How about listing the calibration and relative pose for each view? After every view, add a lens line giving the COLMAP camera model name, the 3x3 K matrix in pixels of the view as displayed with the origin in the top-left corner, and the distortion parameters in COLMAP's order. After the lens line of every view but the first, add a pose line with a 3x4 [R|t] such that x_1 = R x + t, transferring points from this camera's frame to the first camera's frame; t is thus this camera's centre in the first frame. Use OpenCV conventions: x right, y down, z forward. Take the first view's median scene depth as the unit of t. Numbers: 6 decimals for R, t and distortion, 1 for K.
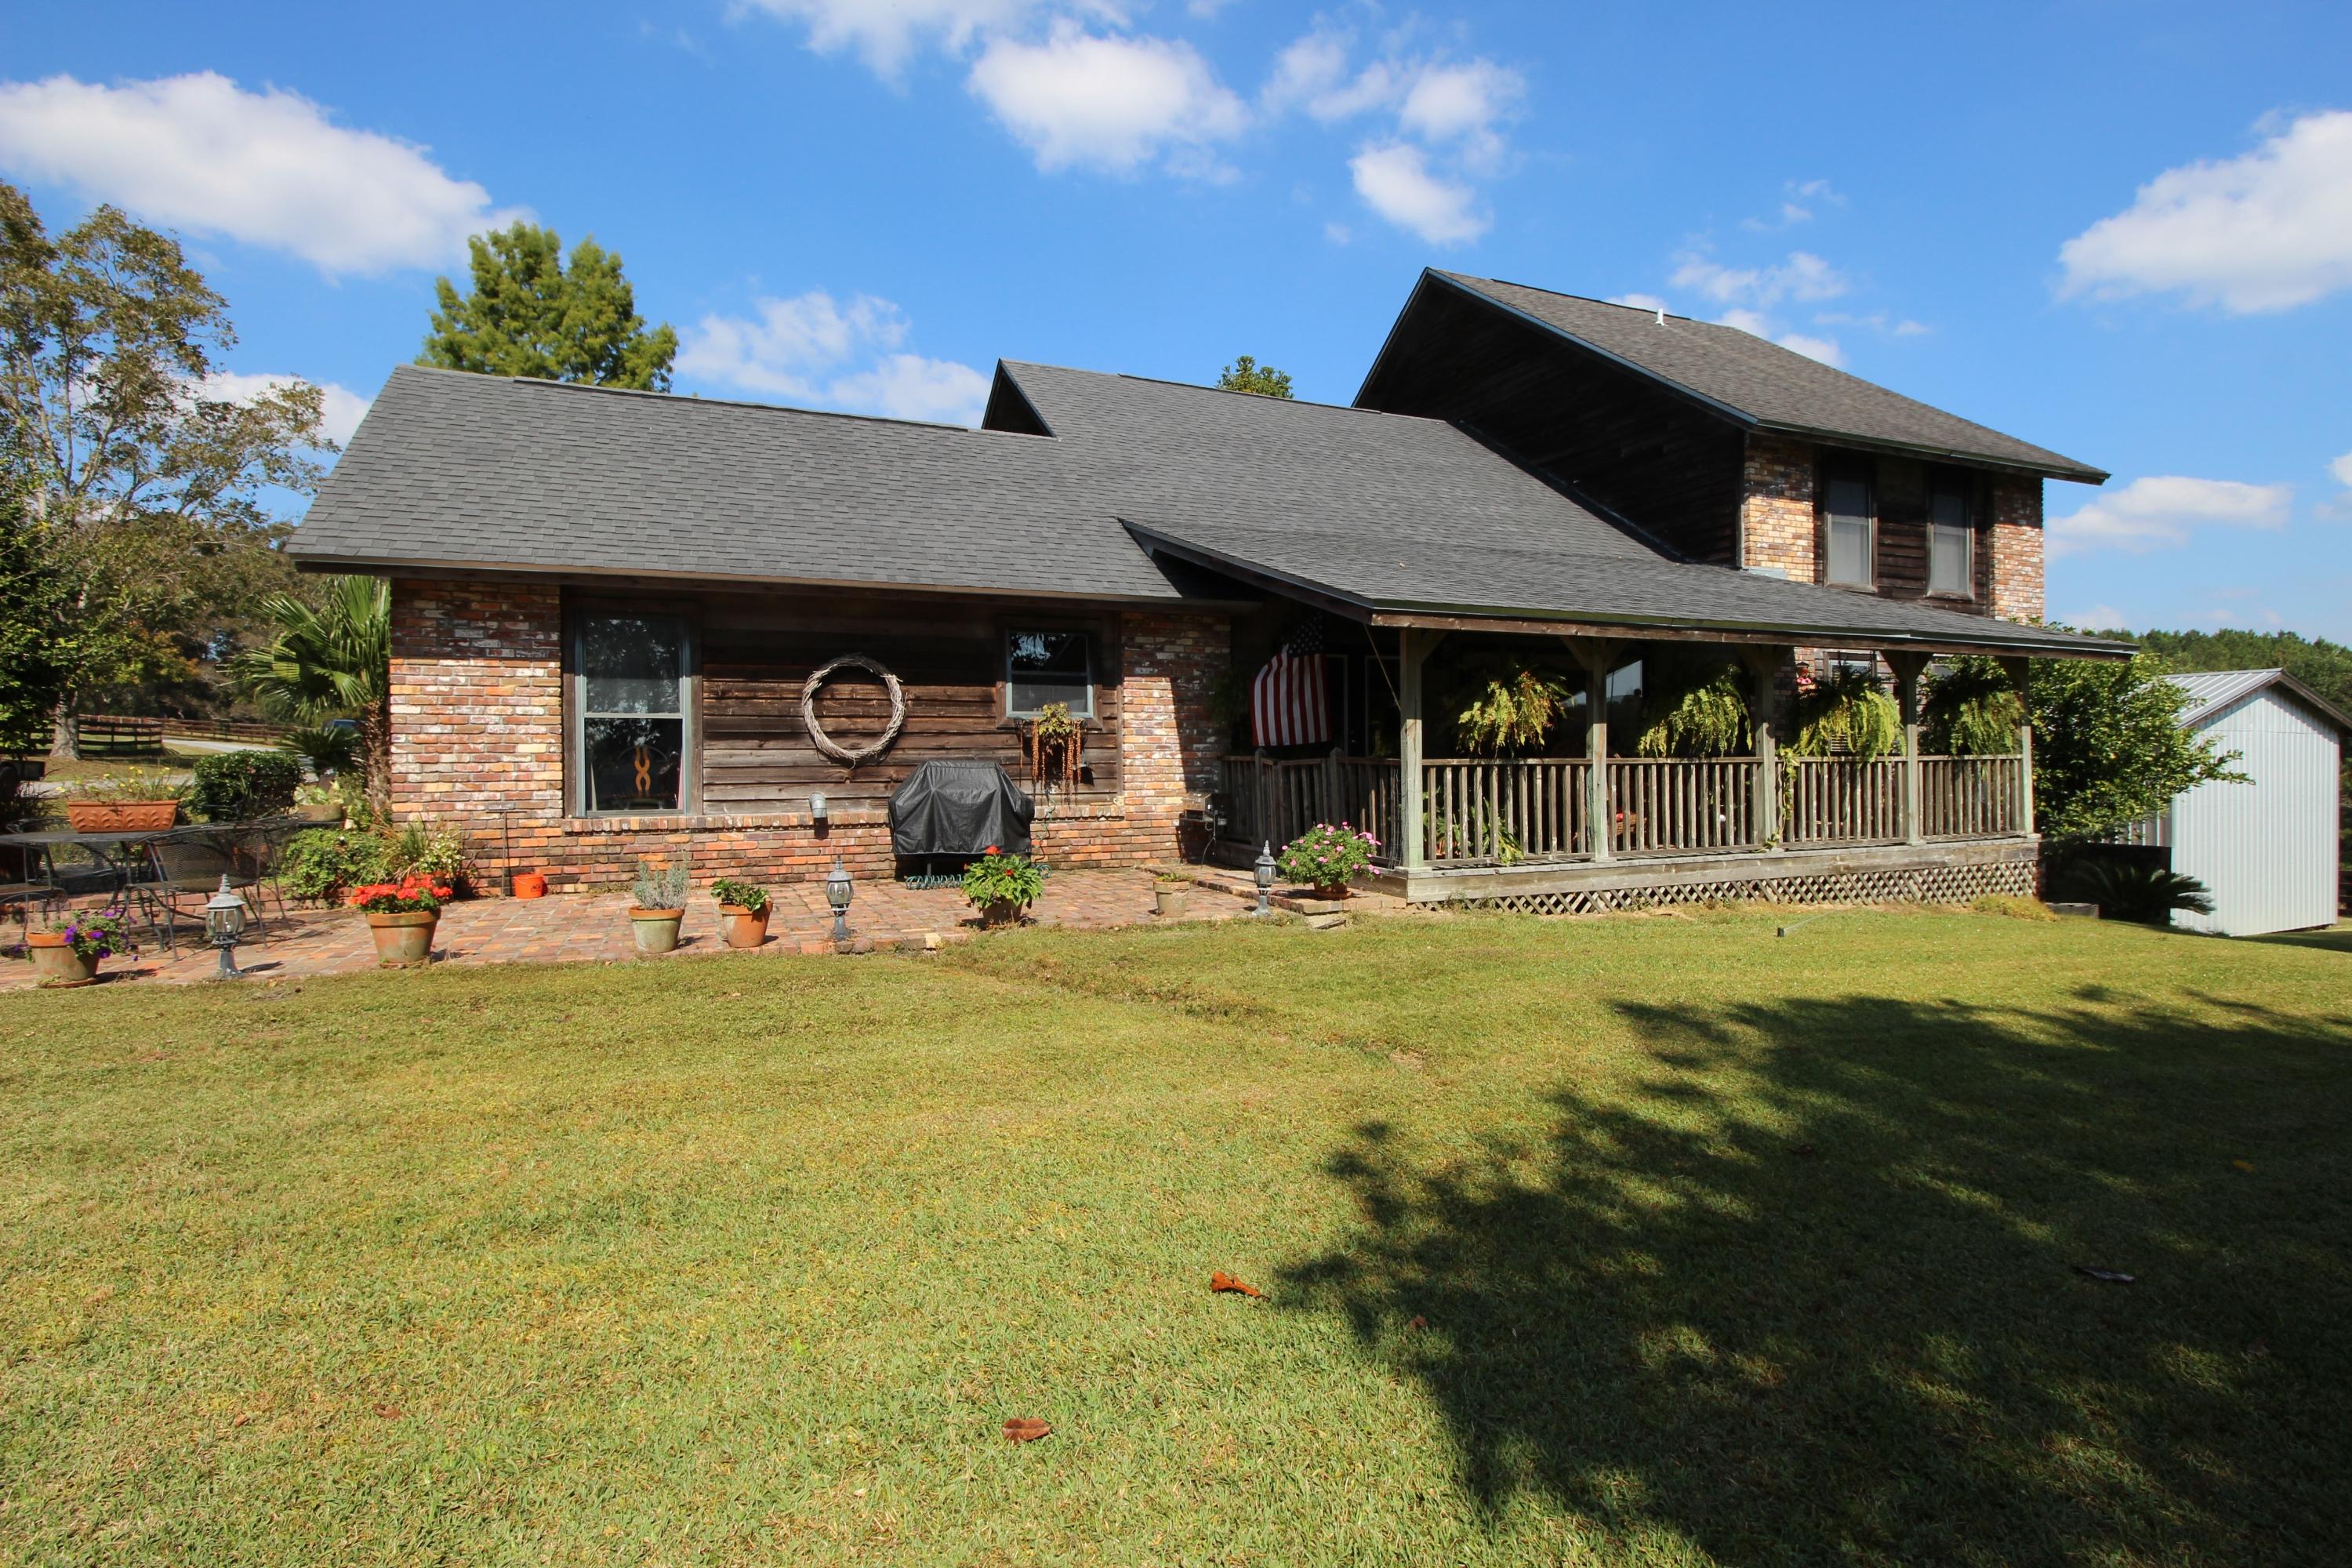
lens RADIAL K [[1201.6, 0, 1187.3], [0, 1201.6, 784.4], [0, 0, 1]] dist [0.004171, -0.014020]
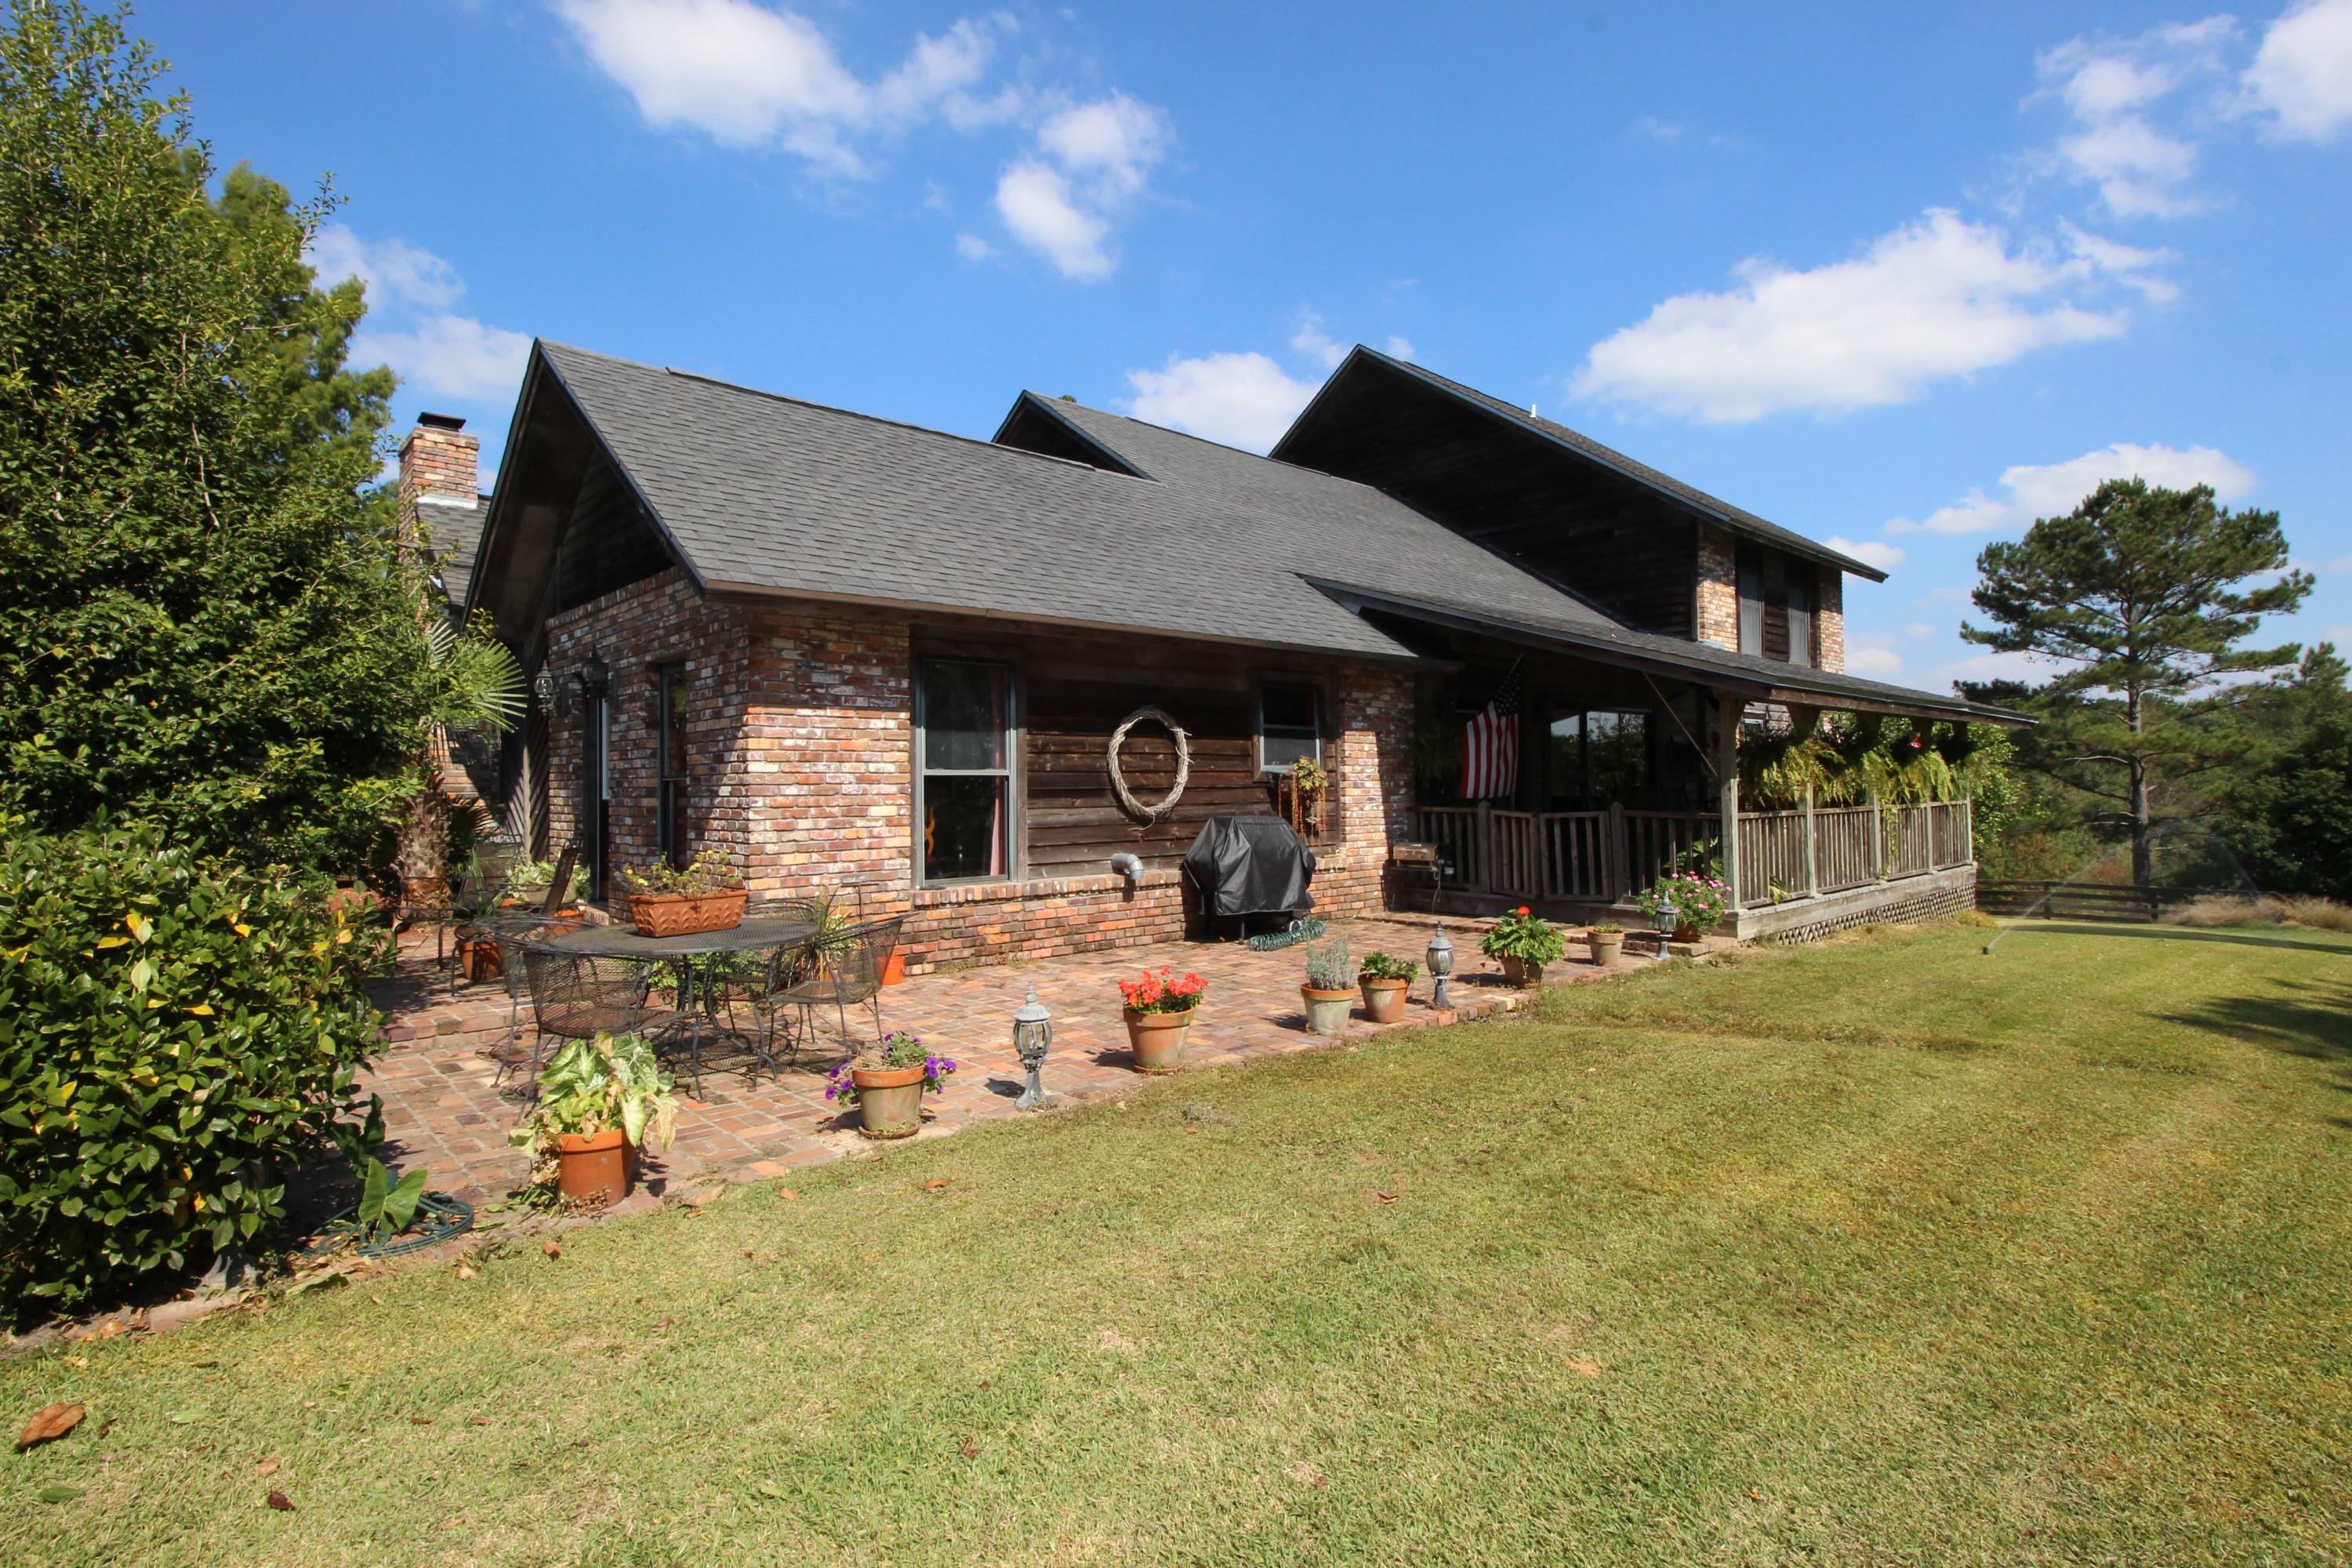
lens RADIAL K [[1254.1, 0, 1176.0], [0, 1254.1, 784.0], [0, 0, 1]] dist [0.001938, 0.000189]
pose [[0.927770, -0.001801, 0.373148, -0.646479], [0.009183, 0.999796, -0.018006, -0.029375], [-0.373039, 0.020132, 0.927597, 0.071527]]
